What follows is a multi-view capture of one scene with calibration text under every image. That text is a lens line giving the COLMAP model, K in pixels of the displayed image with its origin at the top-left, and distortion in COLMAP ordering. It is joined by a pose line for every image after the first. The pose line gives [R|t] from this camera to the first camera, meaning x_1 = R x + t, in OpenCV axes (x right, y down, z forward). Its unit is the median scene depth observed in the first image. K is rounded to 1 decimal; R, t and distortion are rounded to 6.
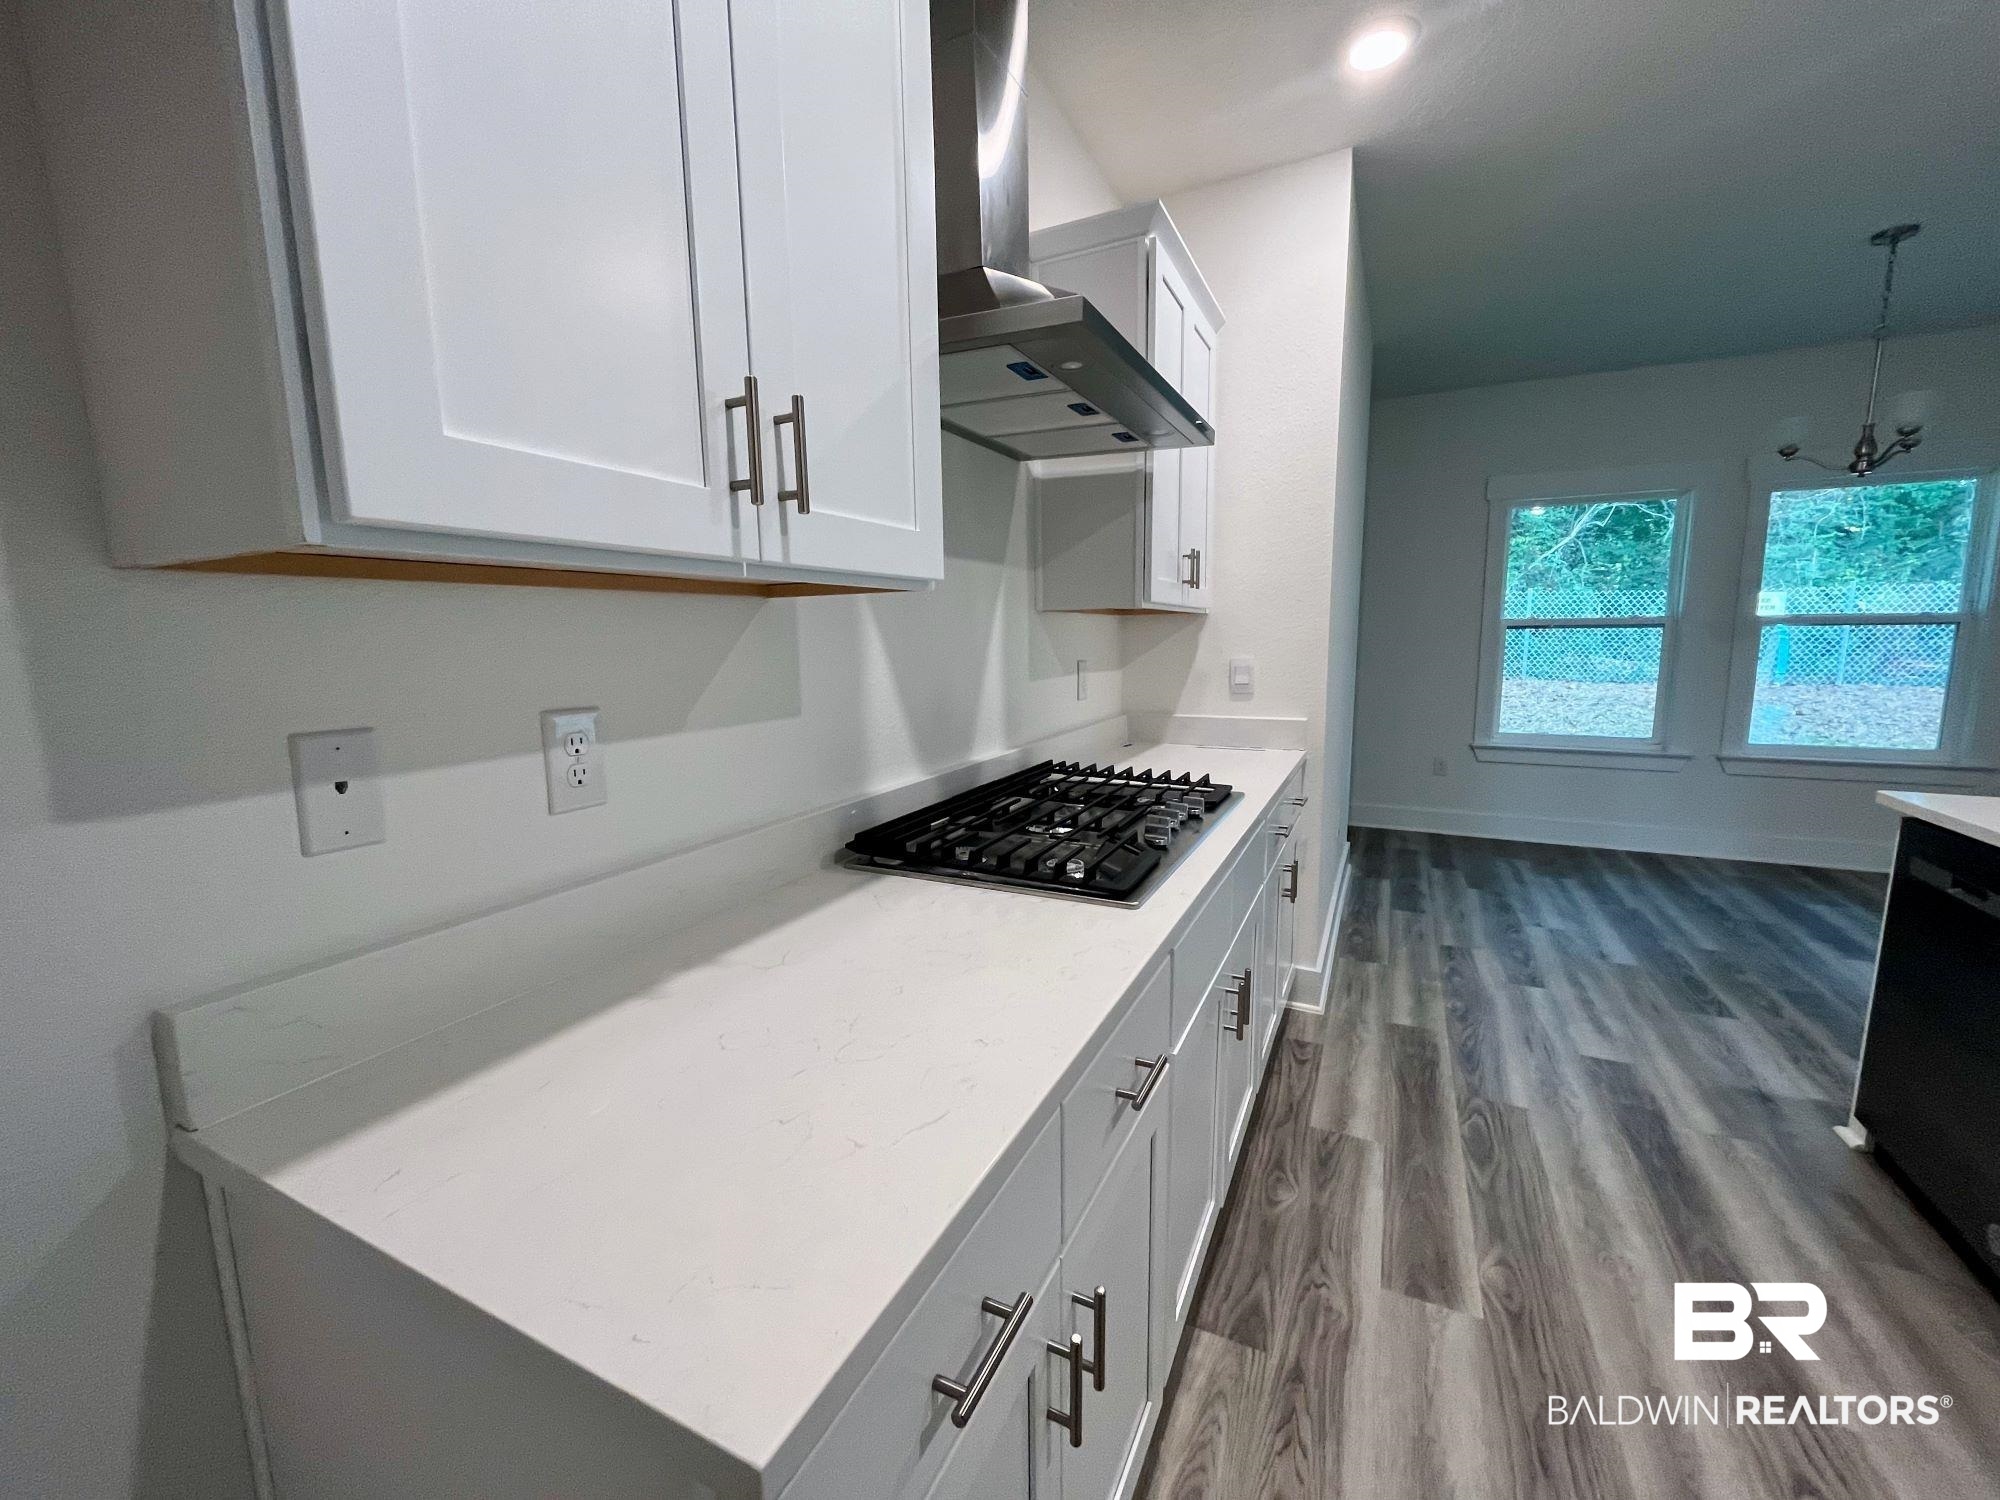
lens RADIAL K [[808.0, 0, 993.0], [0, 808.0, 750.5], [0, 0, 1]] dist [-0.003261, -0.000223]
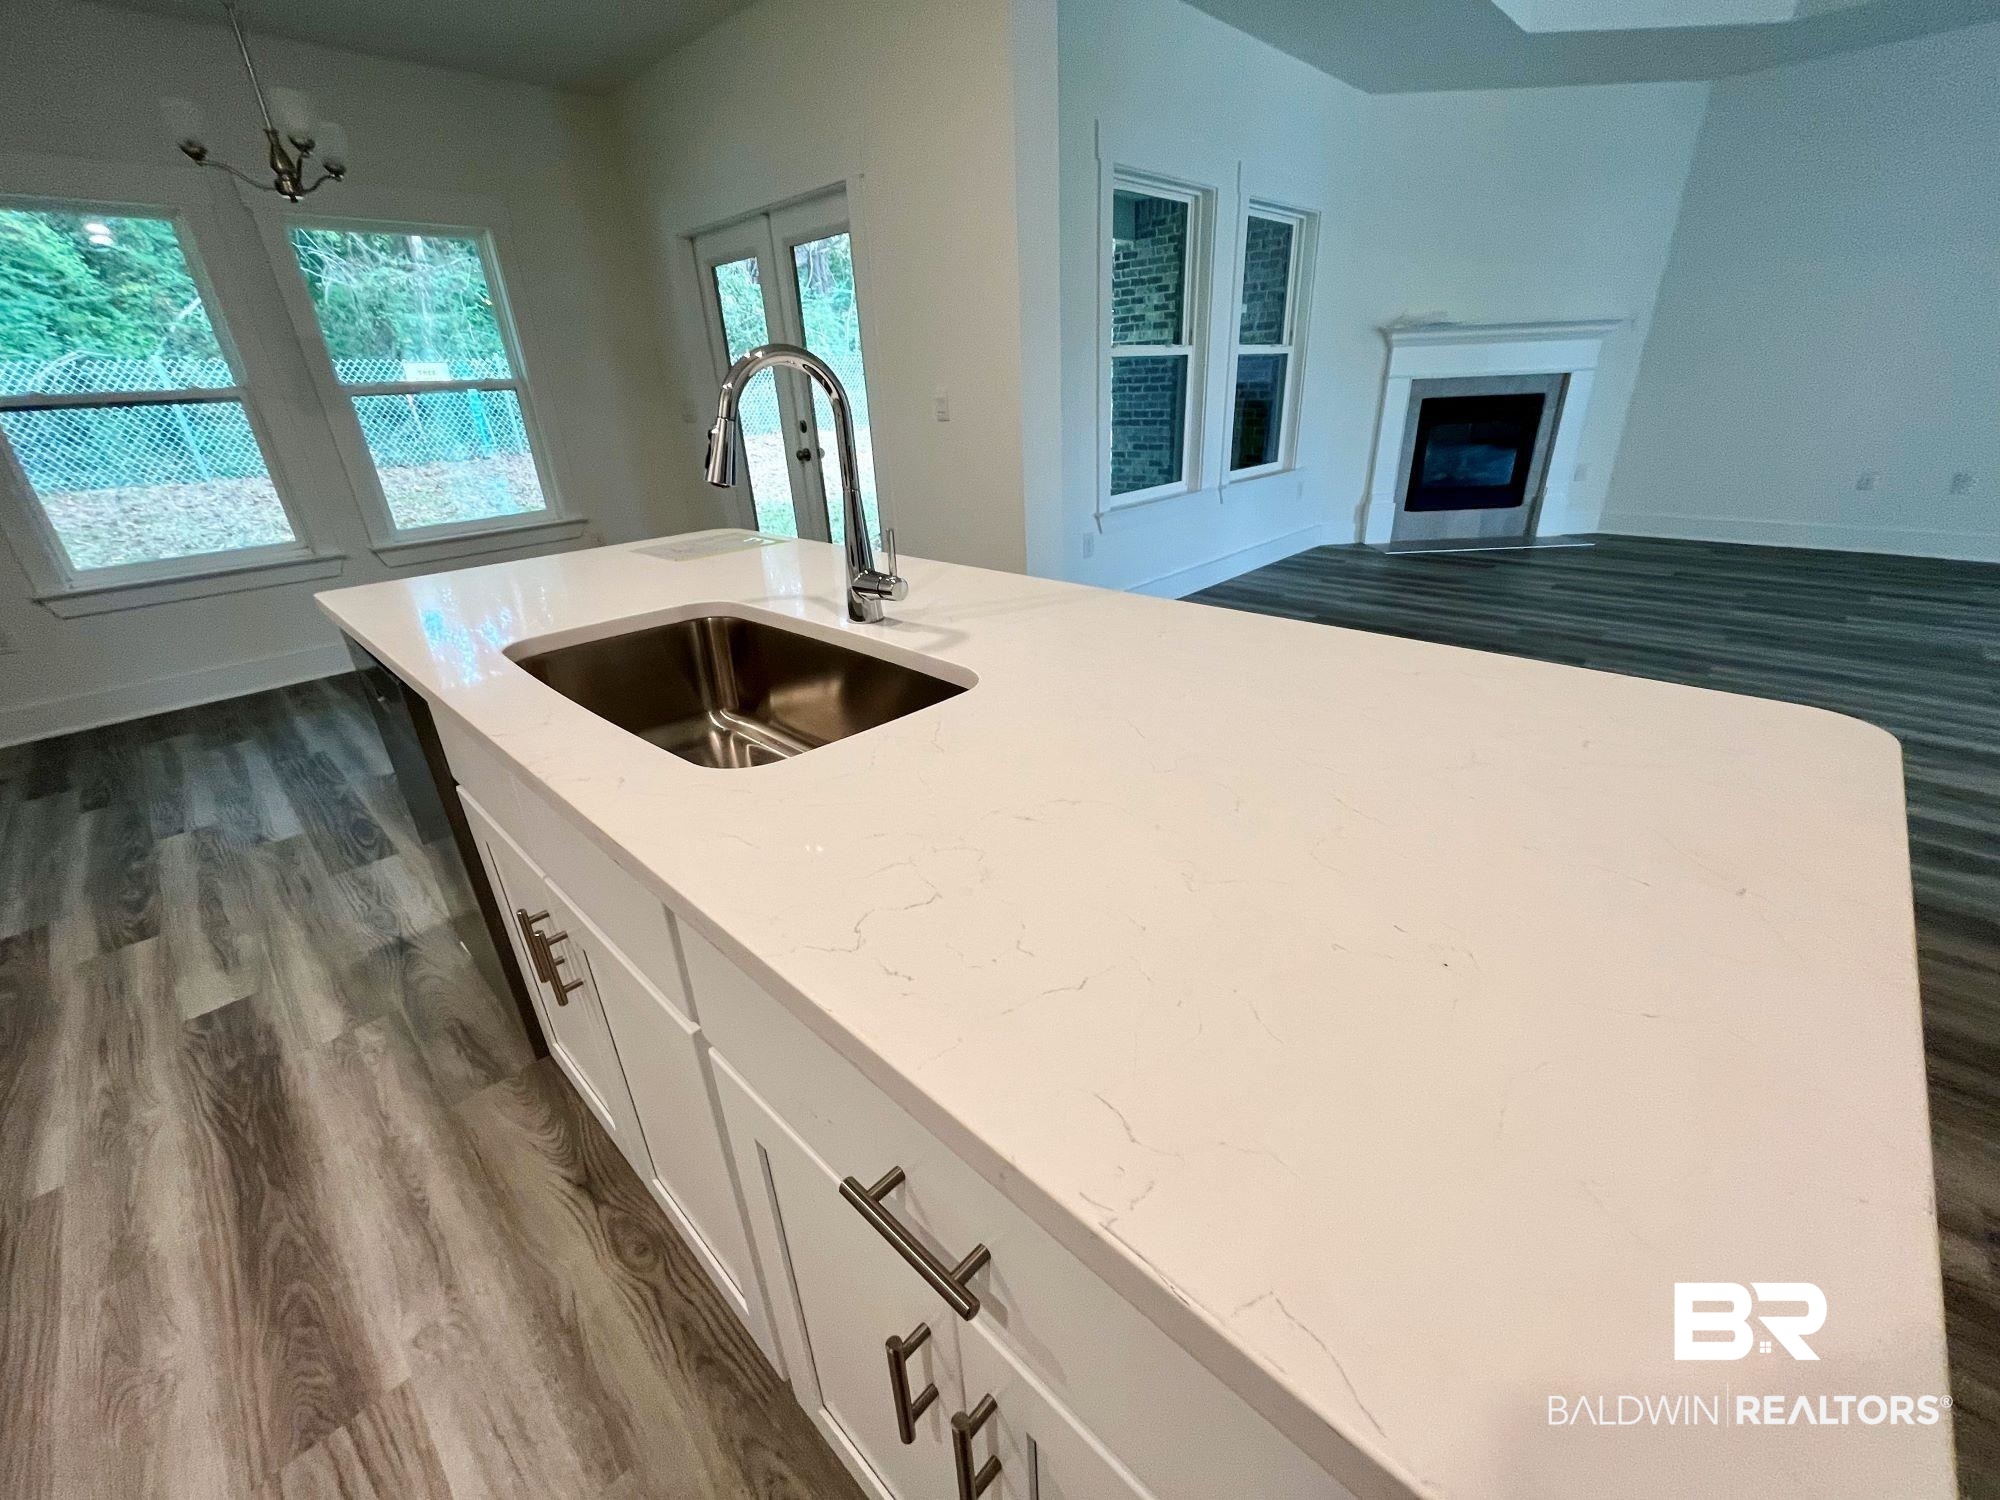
lens RADIAL K [[808.0, 0, 998.9], [0, 808.0, 748.4], [0, 0, 1]] dist [-0.003261, -0.000223]
pose [[0.299631, -0.399196, 0.866524, 0.357943], [0.176033, 0.915792, 0.361024, 0.013696], [-0.937675, 0.044363, 0.344671, 0.036131]]
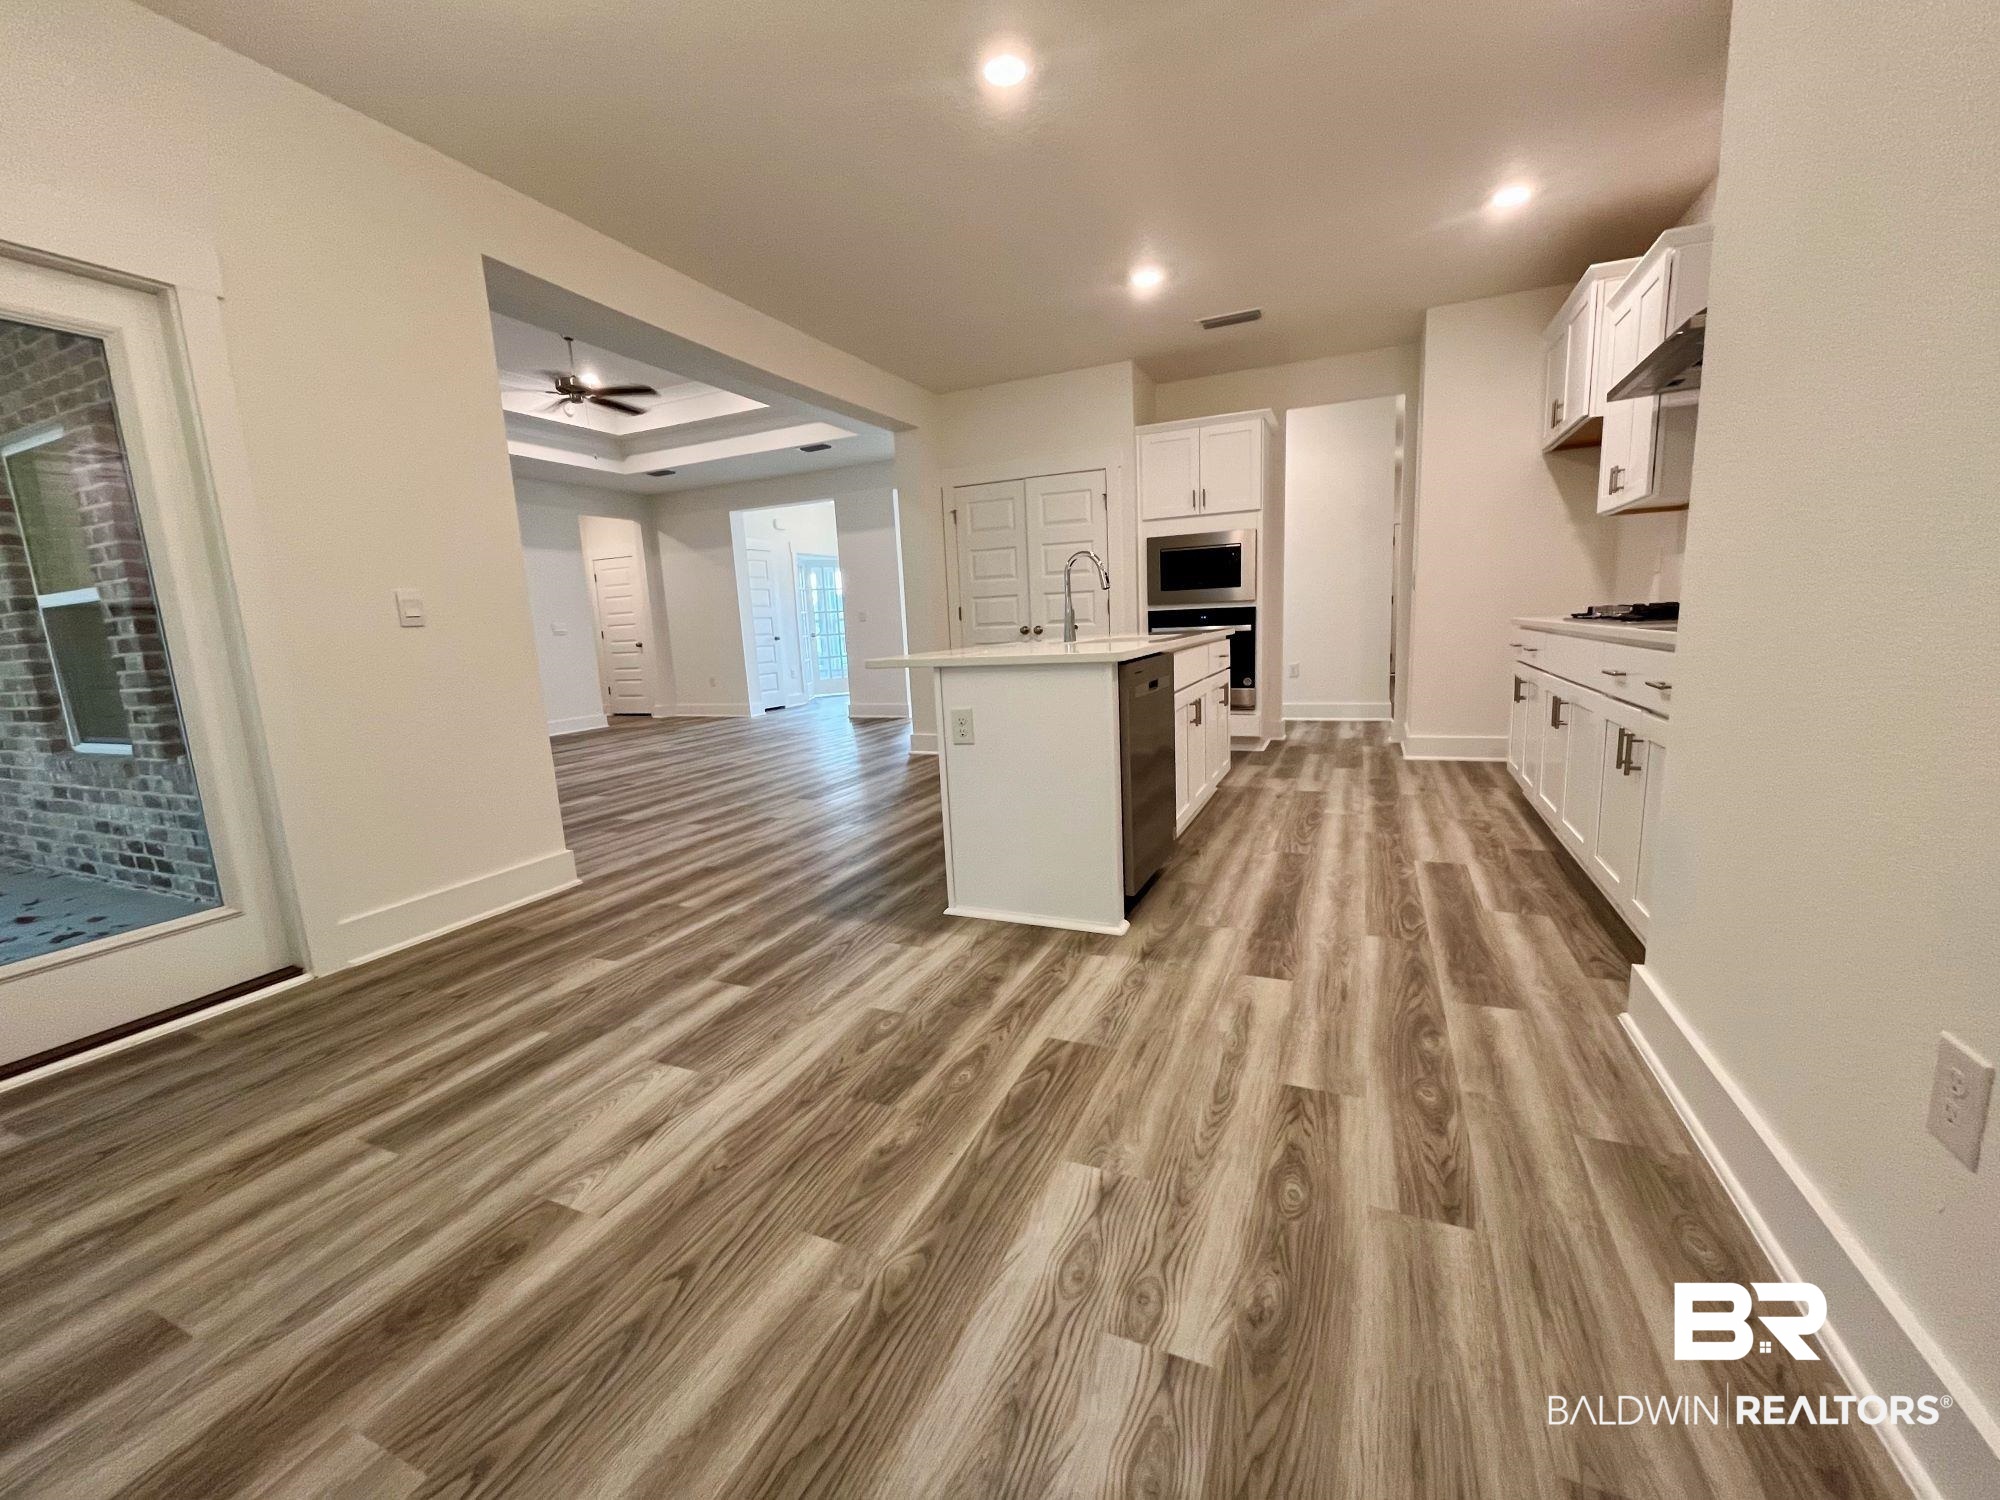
lens RADIAL K [[808.0, 0, 993.7], [0, 808.0, 752.9], [0, 0, 1]] dist [-0.003261, -0.000223]
pose [[-0.997689, 0.063012, -0.025423, 0.912029], [0.052426, 0.951890, 0.301921, -0.124879], [0.043224, 0.299890, -0.952994, 1.507679]]
